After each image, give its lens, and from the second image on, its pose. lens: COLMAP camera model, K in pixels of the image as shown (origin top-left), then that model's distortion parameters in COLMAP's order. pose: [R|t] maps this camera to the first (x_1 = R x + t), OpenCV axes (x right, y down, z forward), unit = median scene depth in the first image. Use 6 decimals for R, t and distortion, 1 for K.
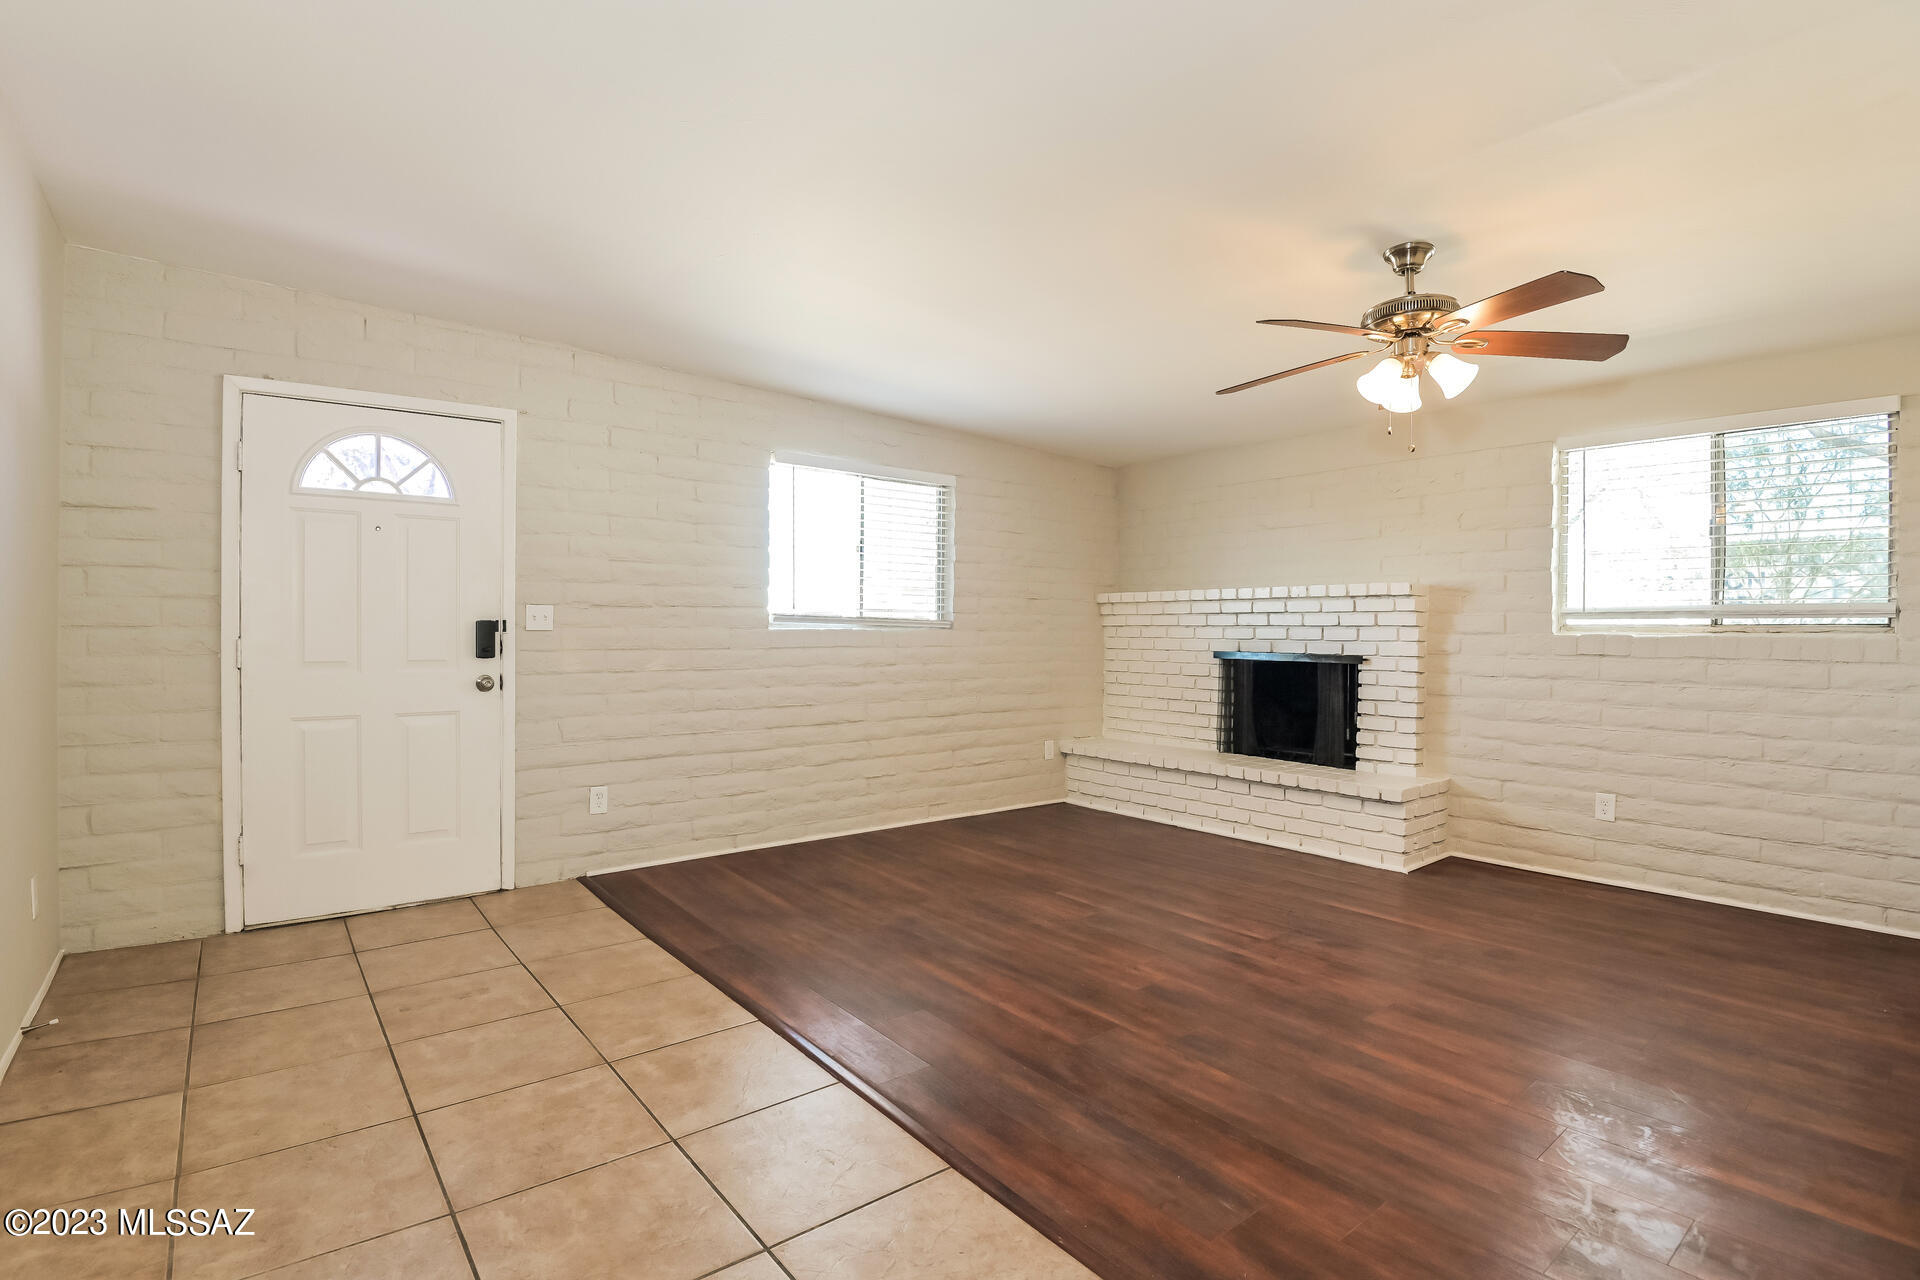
lens RADIAL K [[885.0, 0, 960.3], [0, 885.0, 634.1], [0, 0, 1]] dist [-0.005967, -0.001090]
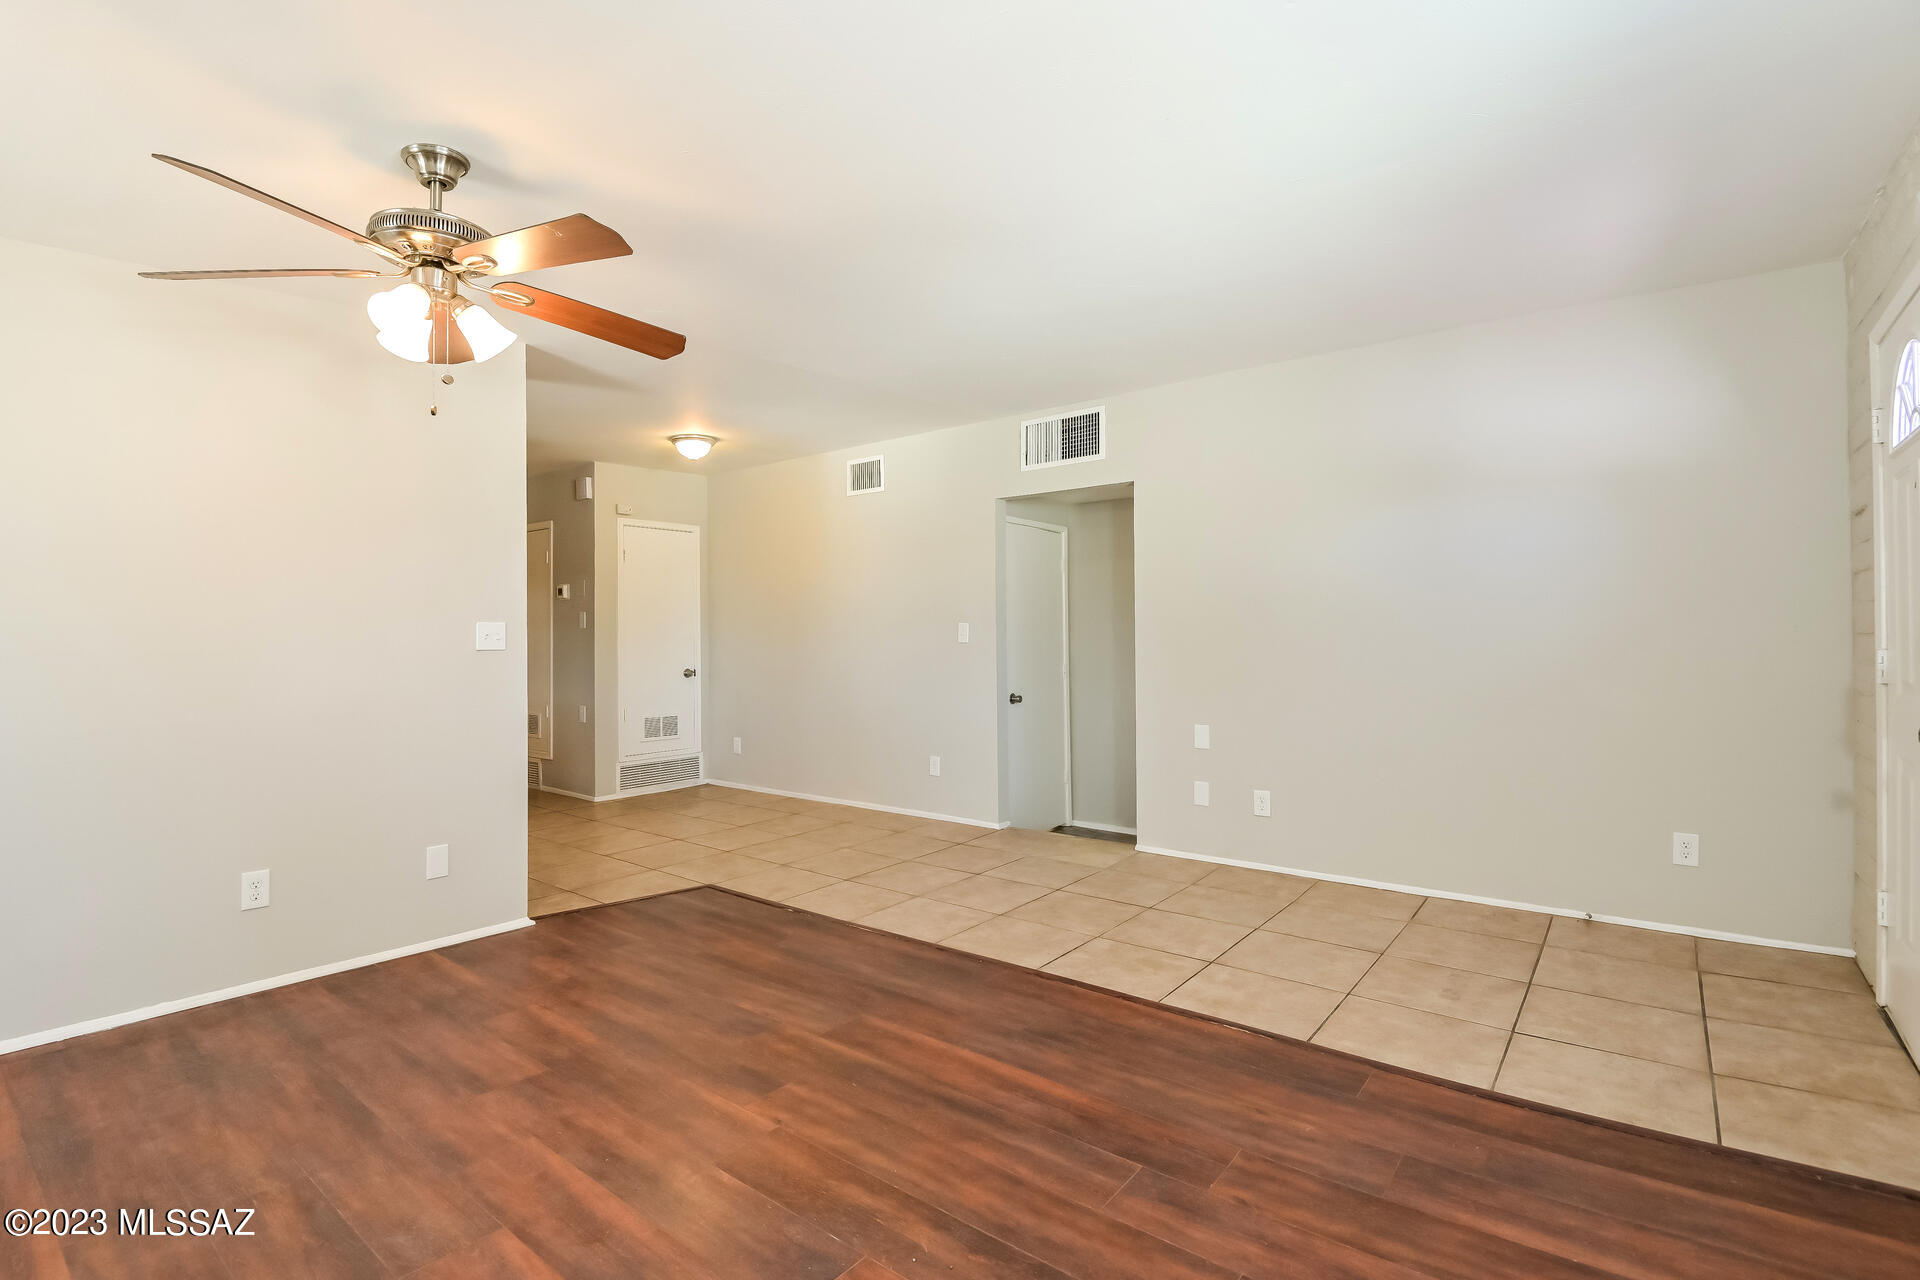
lens RADIAL K [[885.0, 0, 959.3], [0, 885.0, 638.6], [0, 0, 1]] dist [-0.005967, -0.001090]
pose [[-0.972696, 0.001515, -0.232076, 0.246256], [0.000870, 0.999995, 0.002883, -0.009502], [0.232080, 0.002602, -0.972693, 1.915991]]
